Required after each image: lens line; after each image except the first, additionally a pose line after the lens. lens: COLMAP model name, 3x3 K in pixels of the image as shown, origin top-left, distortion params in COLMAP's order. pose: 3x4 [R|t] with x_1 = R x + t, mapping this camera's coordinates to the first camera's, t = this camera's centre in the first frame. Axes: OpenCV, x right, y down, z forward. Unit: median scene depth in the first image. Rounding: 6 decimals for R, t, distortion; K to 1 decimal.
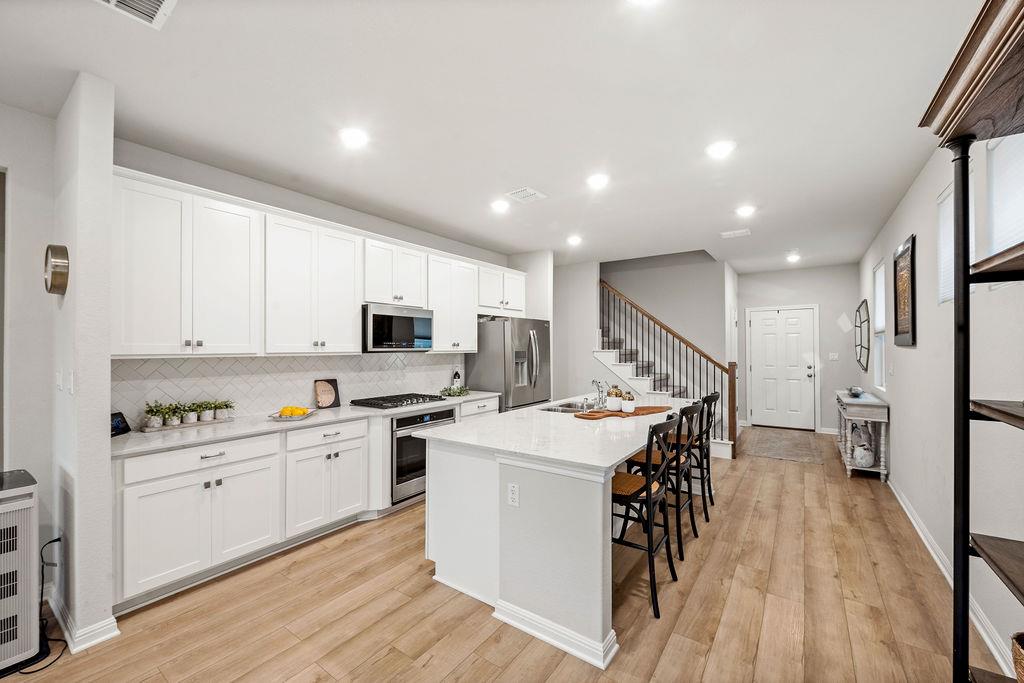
lens RADIAL K [[413.2, 0, 508.3], [0, 413.2, 344.8], [0, 0, 1]] dist [-0.000129, -0.000590]
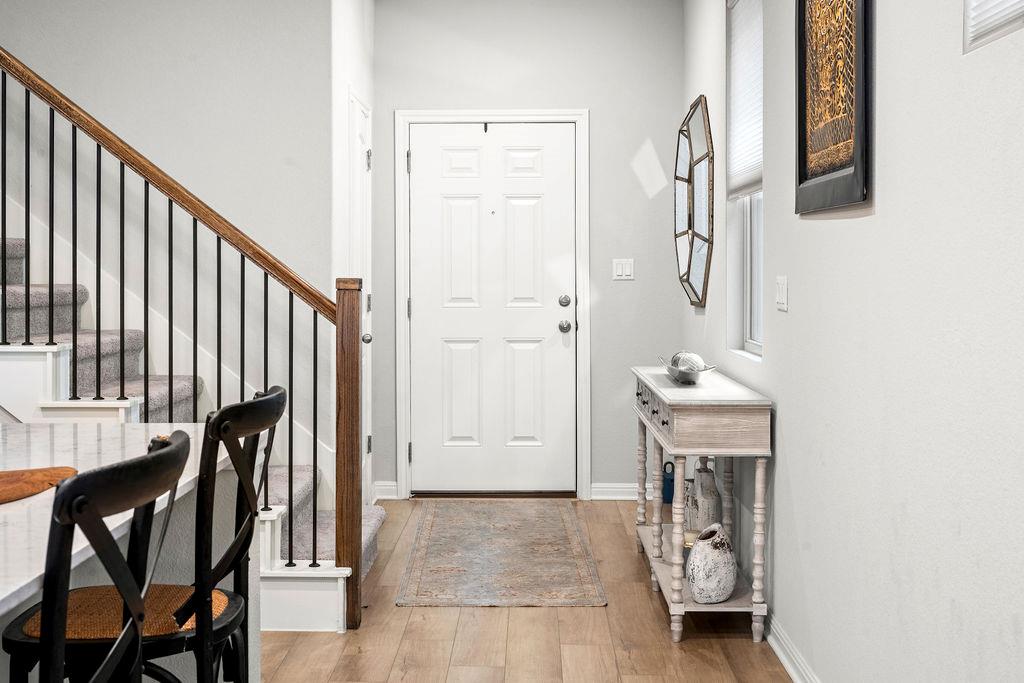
lens RADIAL K [[1314.1, 0, 511.0], [0, 1314.1, 273.5], [0, 0, 1]] dist [-0.007508, -0.009093]
pose [[0.822511, 0.000641, 0.568749, 0.188883], [-0.007707, 0.999920, 0.010018, 0.040471], [-0.568698, -0.012623, 0.822450, 0.311013]]
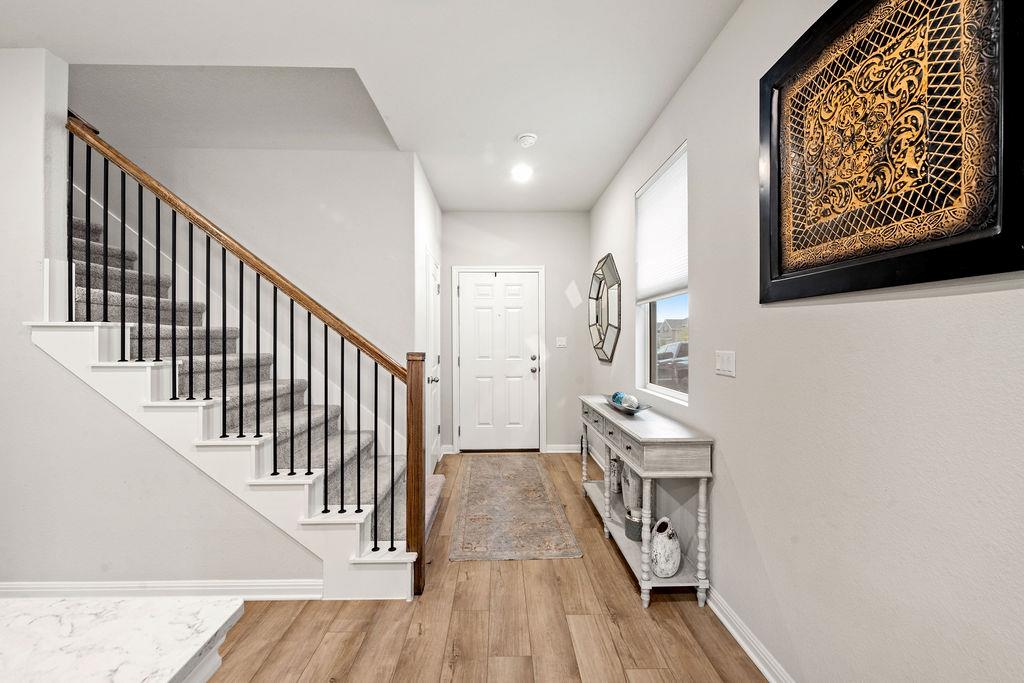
lens RADIAL K [[413.4, 0, 509.6], [0, 413.4, 337.0], [0, 0, 1]] dist [-0.000774, -0.000157]
pose [[0.798212, 0.004094, 0.602363, 0.530514], [-0.005003, 0.999987, -0.000166, 0.036649], [-0.602356, -0.002881, 0.798223, 0.888297]]
